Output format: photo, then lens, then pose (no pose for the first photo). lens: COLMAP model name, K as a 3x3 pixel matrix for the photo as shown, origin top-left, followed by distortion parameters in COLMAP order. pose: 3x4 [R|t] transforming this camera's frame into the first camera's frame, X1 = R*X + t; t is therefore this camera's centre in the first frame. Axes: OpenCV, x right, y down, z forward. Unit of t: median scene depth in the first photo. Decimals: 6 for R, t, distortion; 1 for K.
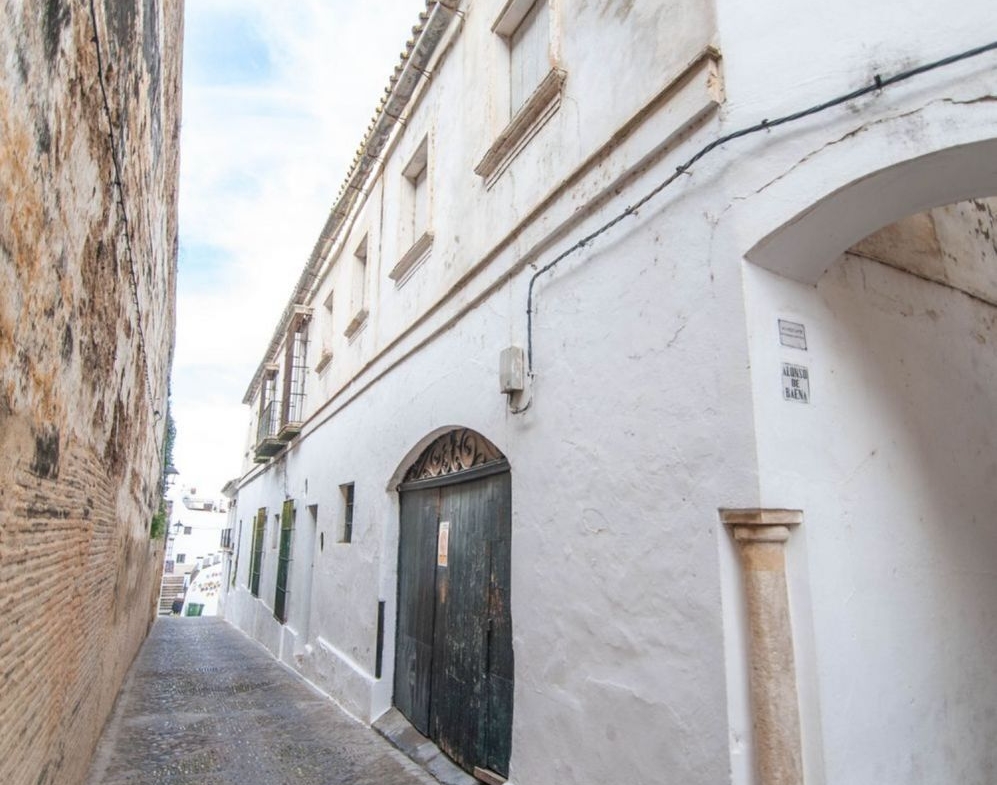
lens RADIAL K [[644.0, 0, 497.8], [0, 644.0, 391.4], [0, 0, 1]] dist [0.007198, -0.022209]
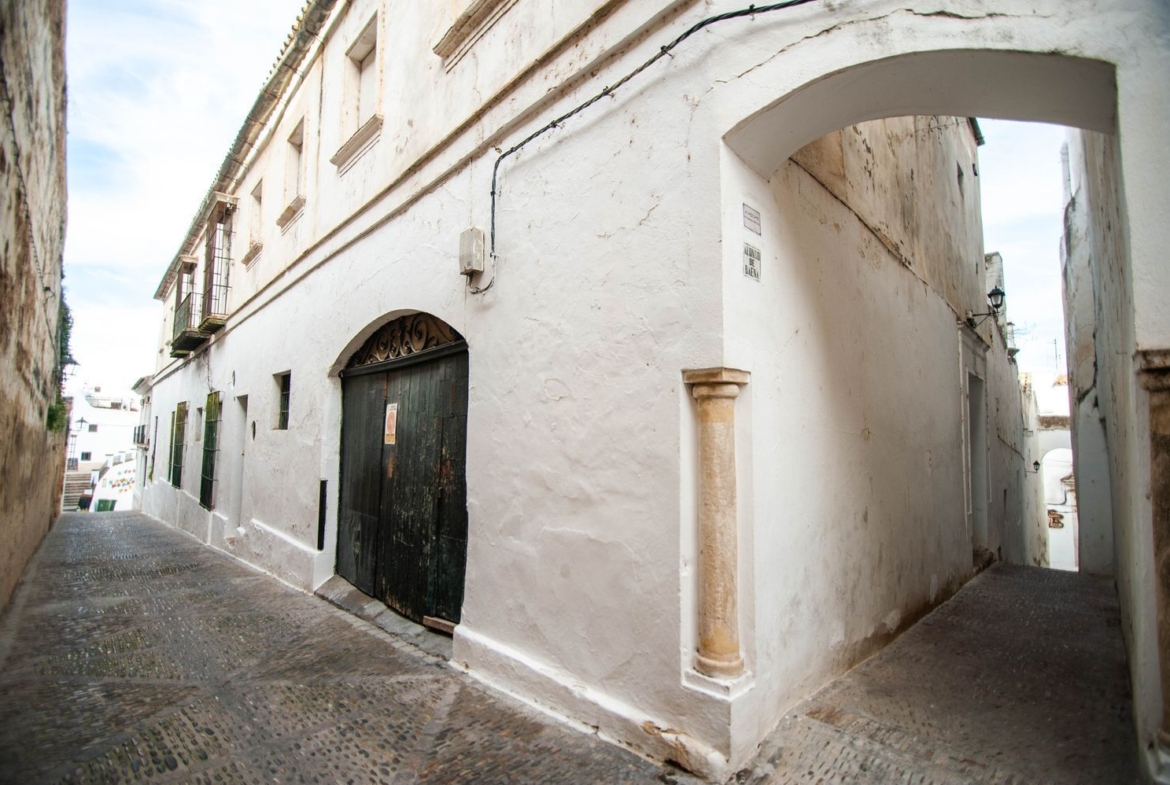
lens RADIAL K [[535.6, 0, 586.4], [0, 535.6, 395.0], [0, 0, 1]] dist [-0.006671, -0.006677]
pose [[0.952337, 0.021974, 0.304255, -0.056980], [-0.063843, 0.989671, 0.128355, 0.069449], [-0.298292, -0.141662, 0.943903, 0.100882]]
